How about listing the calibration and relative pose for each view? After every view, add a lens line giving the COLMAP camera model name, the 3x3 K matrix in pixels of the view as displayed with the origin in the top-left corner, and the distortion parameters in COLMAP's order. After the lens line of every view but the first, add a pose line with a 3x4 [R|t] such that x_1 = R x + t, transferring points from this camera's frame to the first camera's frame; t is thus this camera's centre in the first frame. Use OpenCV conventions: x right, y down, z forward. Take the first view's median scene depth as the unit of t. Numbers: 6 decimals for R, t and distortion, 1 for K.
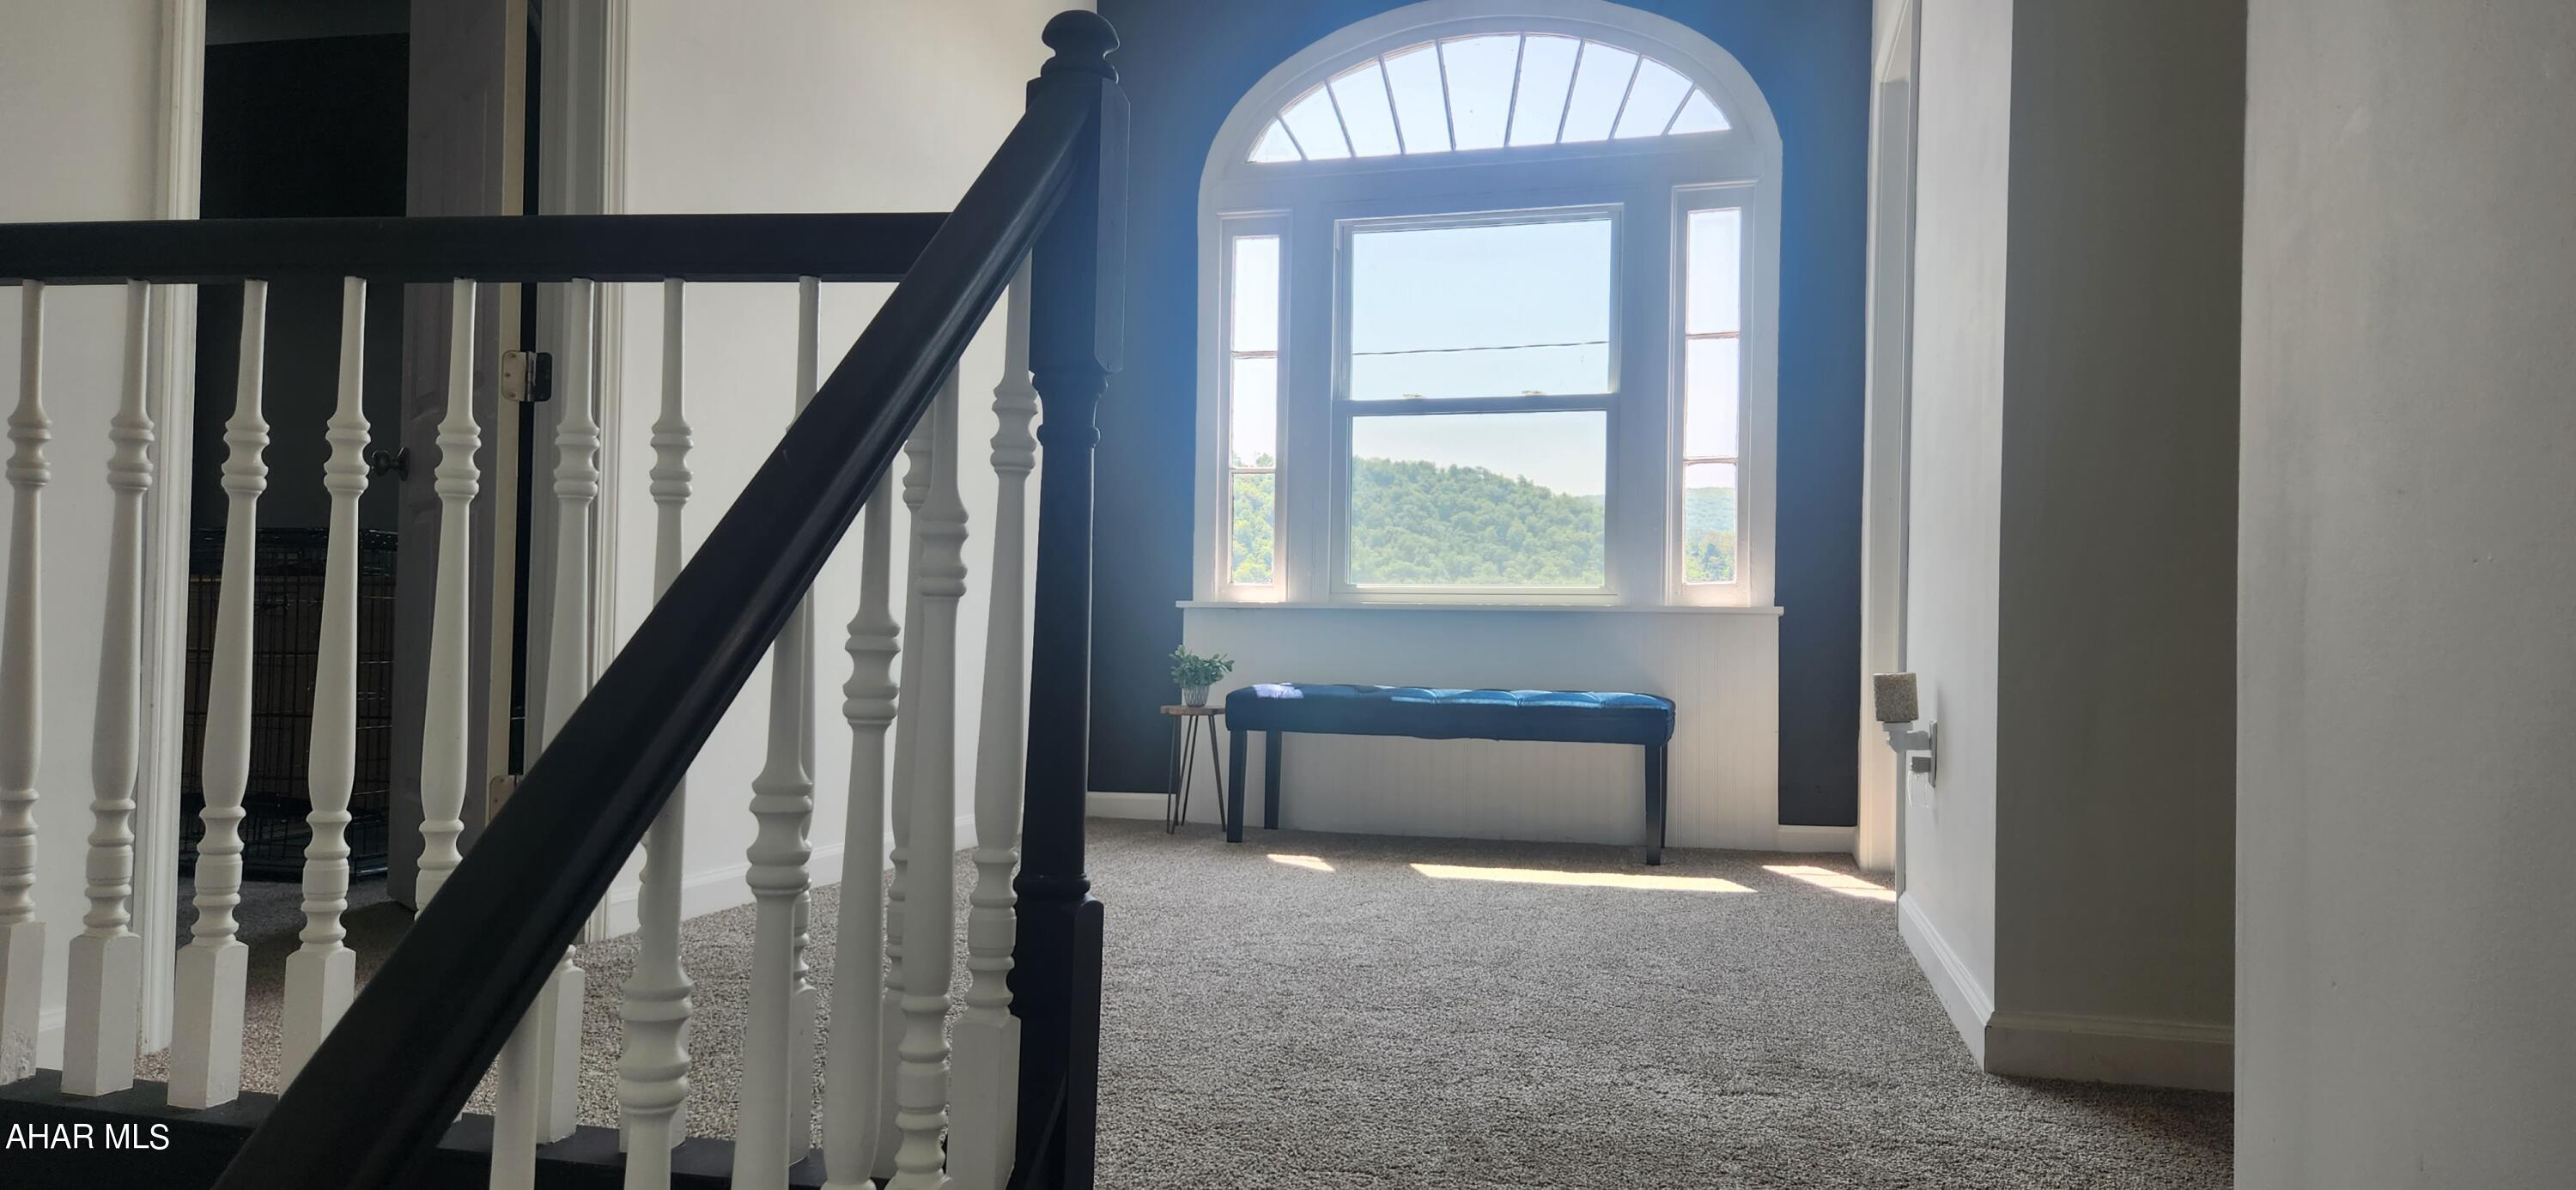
lens RADIAL K [[1712.0, 0, 1281.6], [0, 1712.0, 565.8], [0, 0, 1]] dist [0.086741, -0.076254]
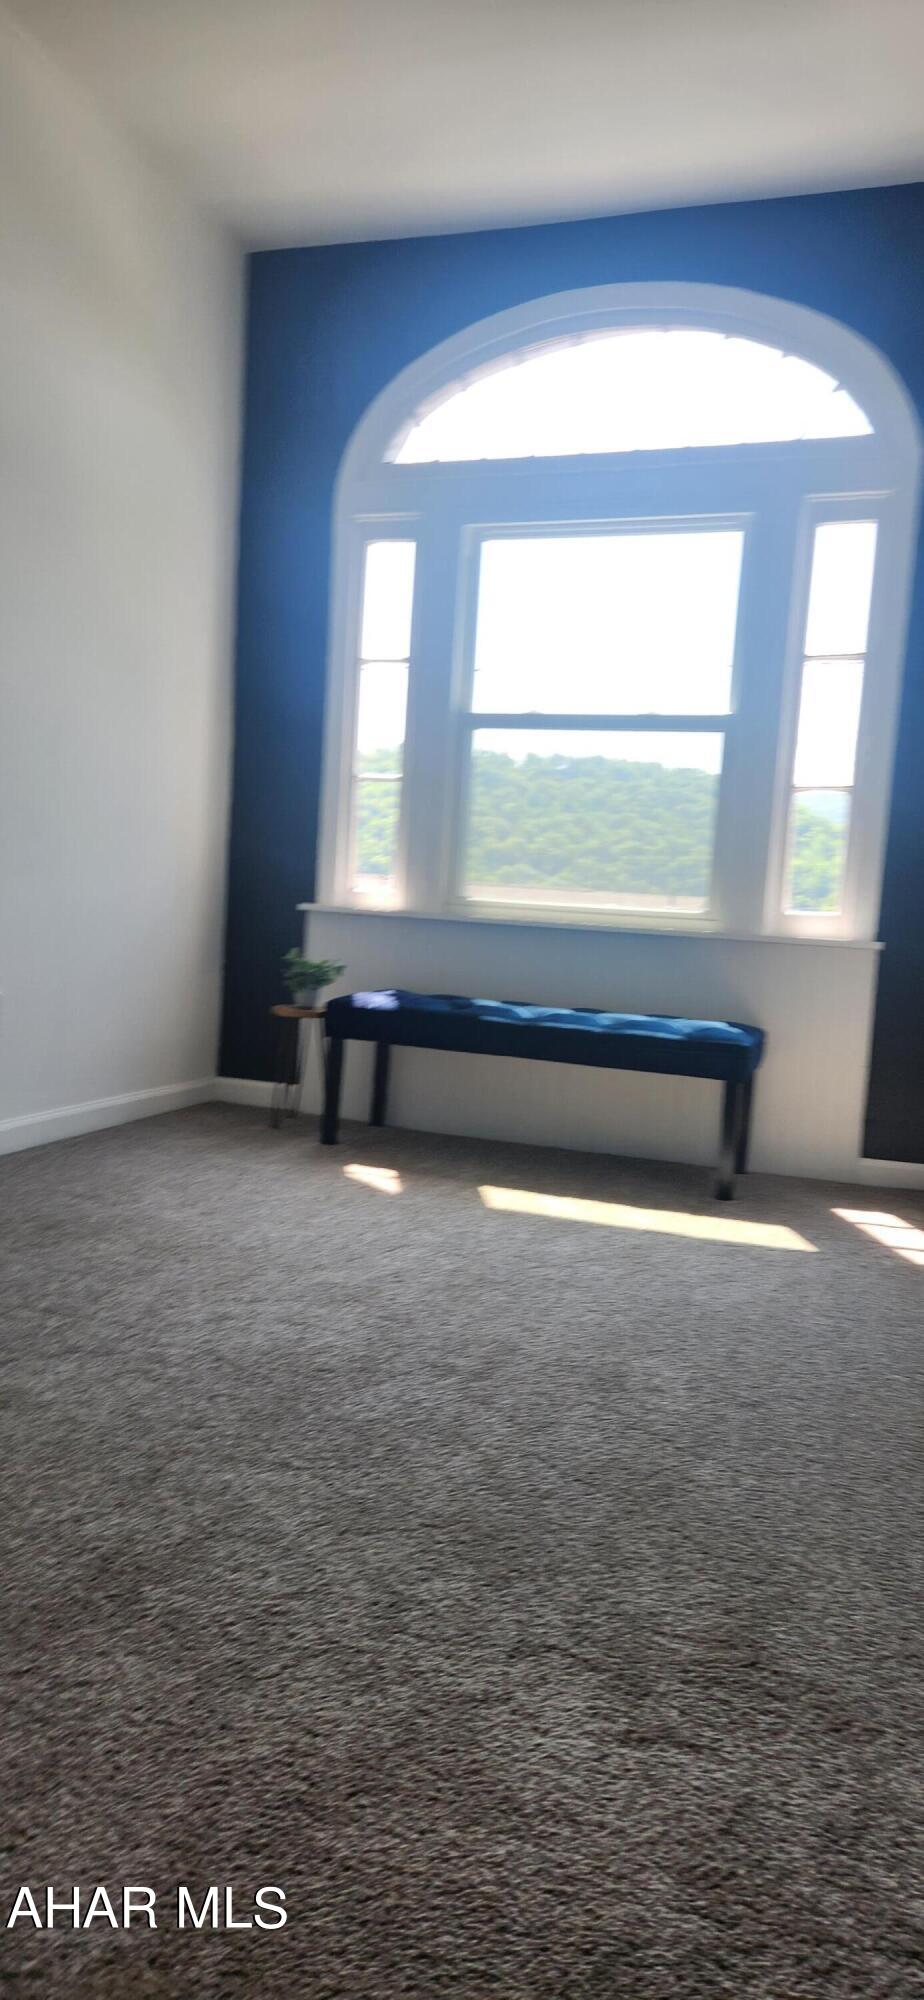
lens RADIAL K [[1329.3, 0, 462.0], [0, 1329.3, 1000.0], [0, 0, 1]] dist [0.086741, -0.076254]
pose [[0.997344, 0.048349, -0.054464, 0.089041], [-0.041434, 0.991710, 0.121631, -0.025111], [0.059894, -0.119051, 0.991080, 0.210658]]
